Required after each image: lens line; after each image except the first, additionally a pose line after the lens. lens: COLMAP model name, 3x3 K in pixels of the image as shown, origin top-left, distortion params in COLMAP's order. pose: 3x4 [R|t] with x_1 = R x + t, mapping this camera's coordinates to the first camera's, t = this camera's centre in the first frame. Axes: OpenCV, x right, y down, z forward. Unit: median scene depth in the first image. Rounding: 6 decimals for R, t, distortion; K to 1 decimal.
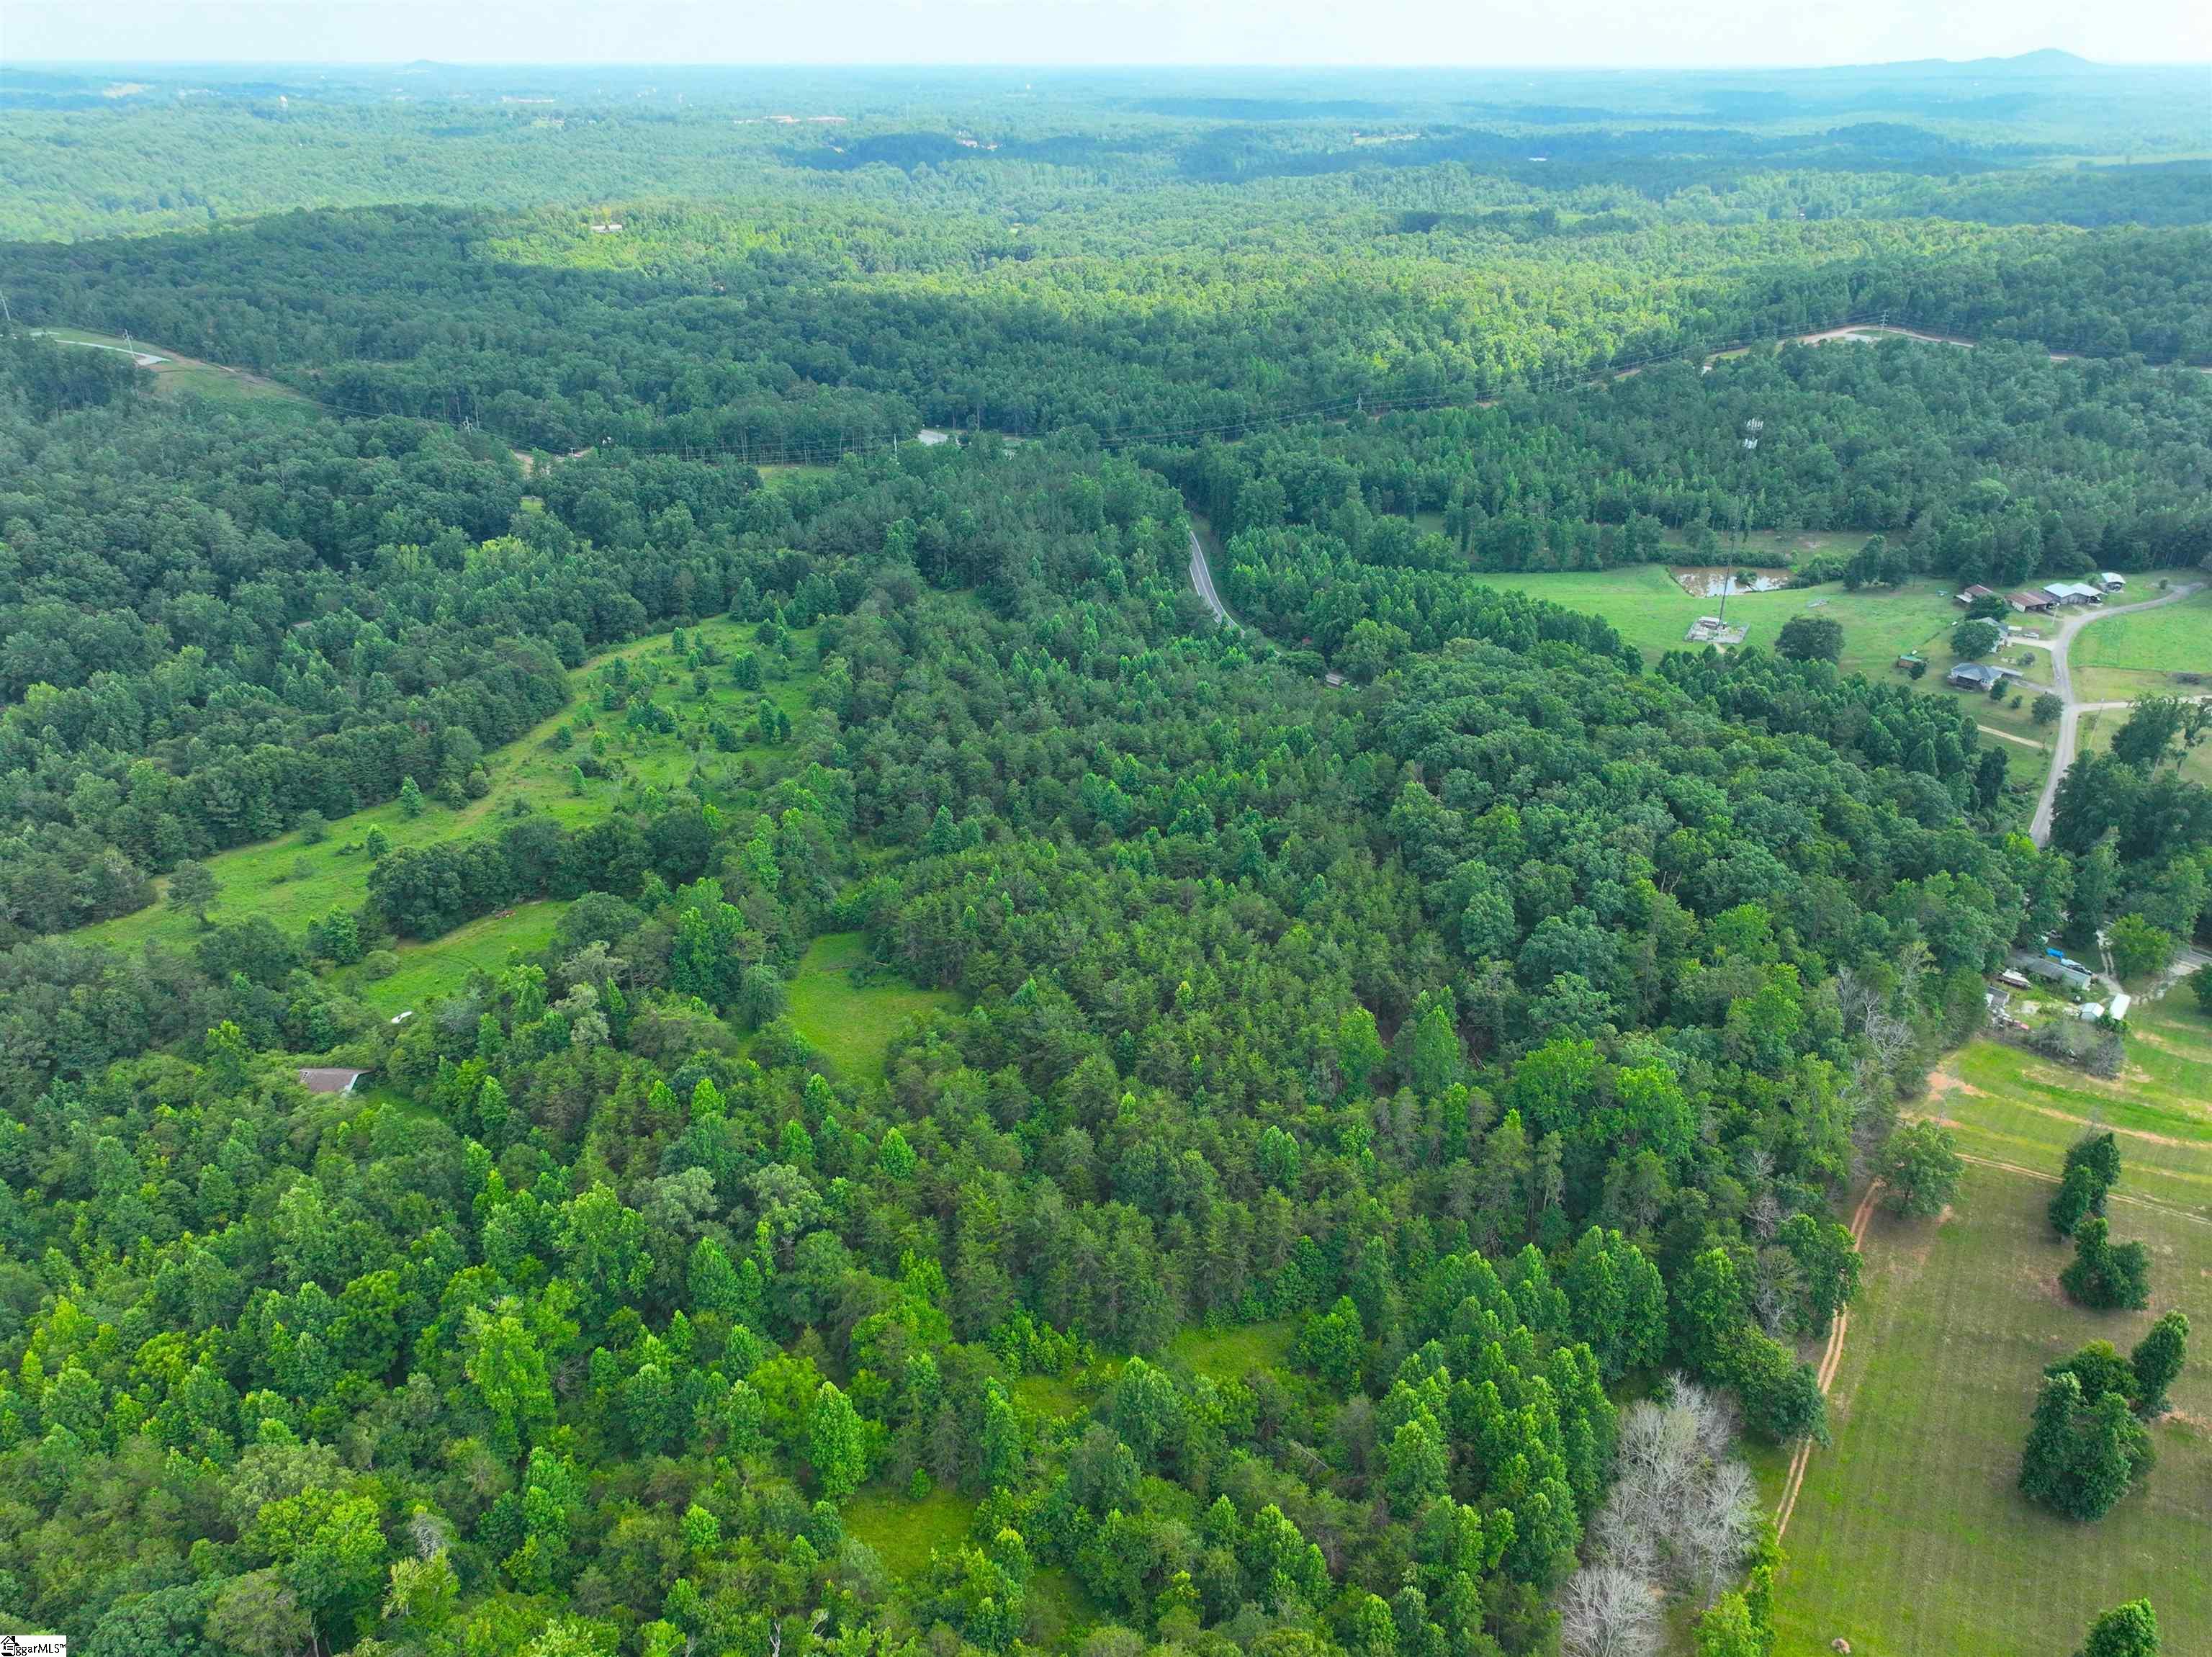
lens RADIAL K [[1584.9, 0, 1110.7], [0, 1584.9, 827.3], [0, 0, 1]] dist [0.004951, 0.010365]
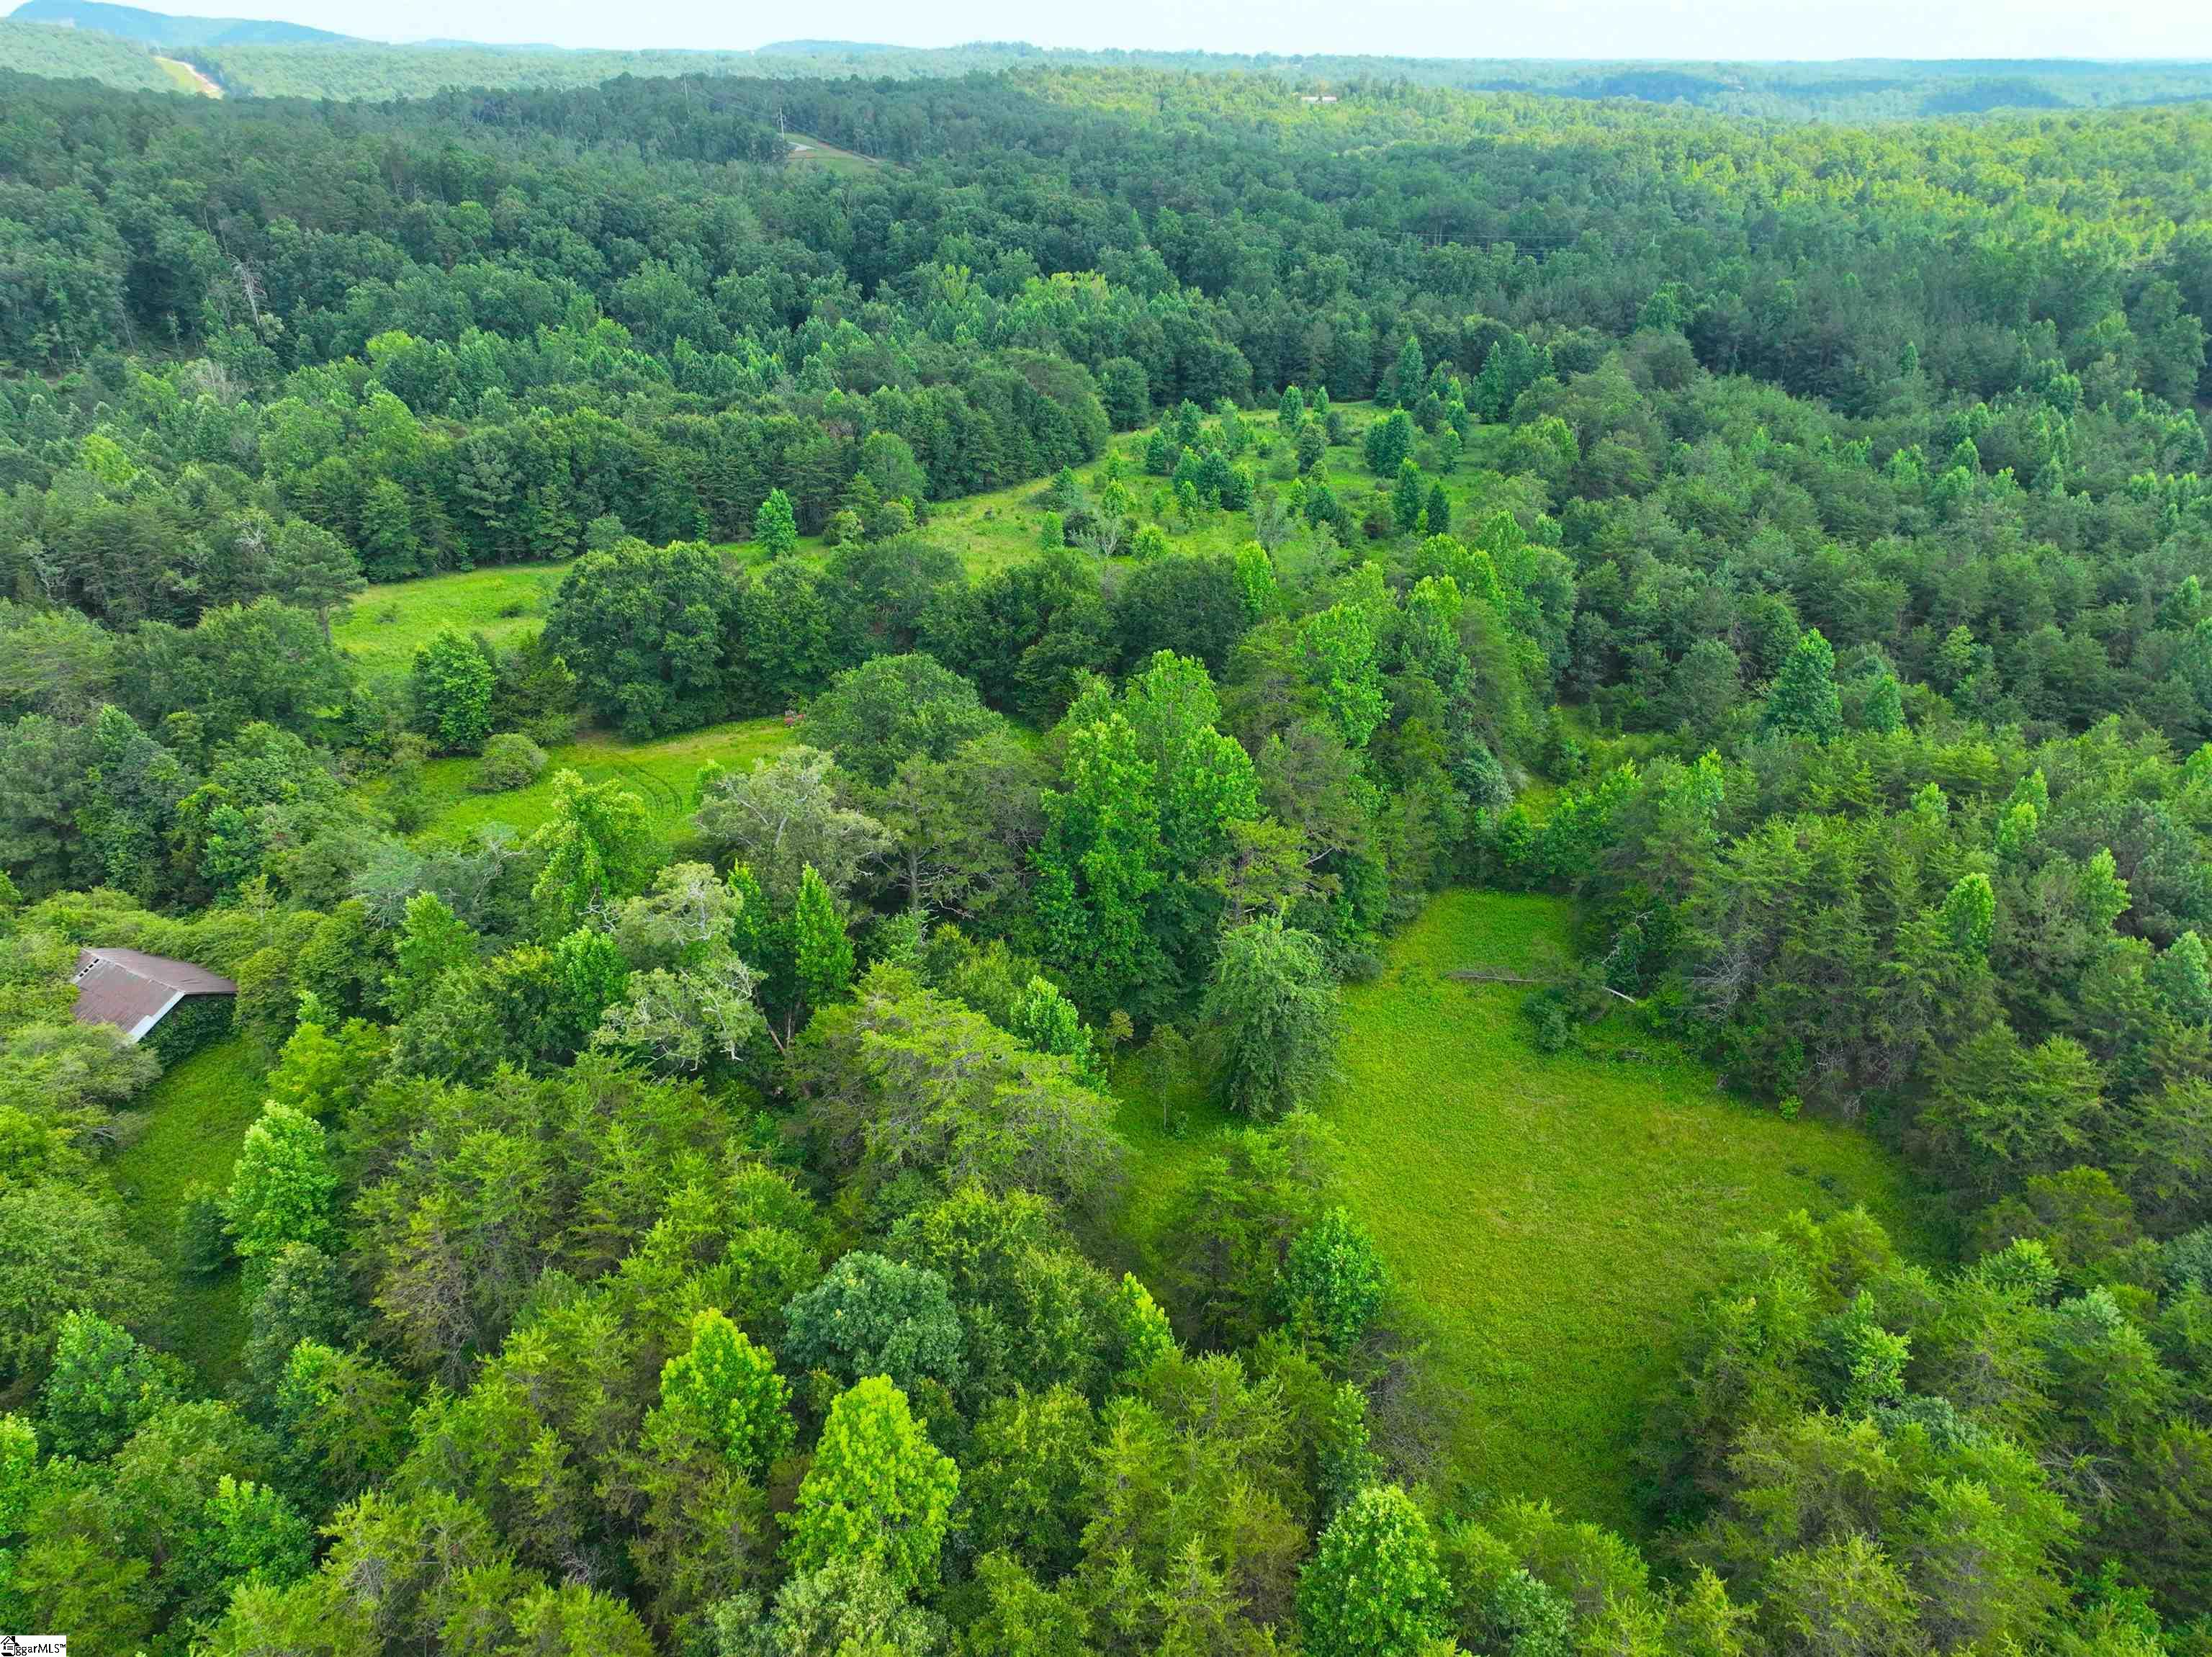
lens RADIAL K [[1584.9, 0, 1119.9], [0, 1584.9, 833.7], [0, 0, 1]] dist [0.004951, 0.010365]
pose [[0.916500, 0.178771, -0.357866, -0.077216], [-0.176569, 0.983511, 0.039113, 0.034595], [0.358957, 0.027341, 0.932953, 0.384981]]
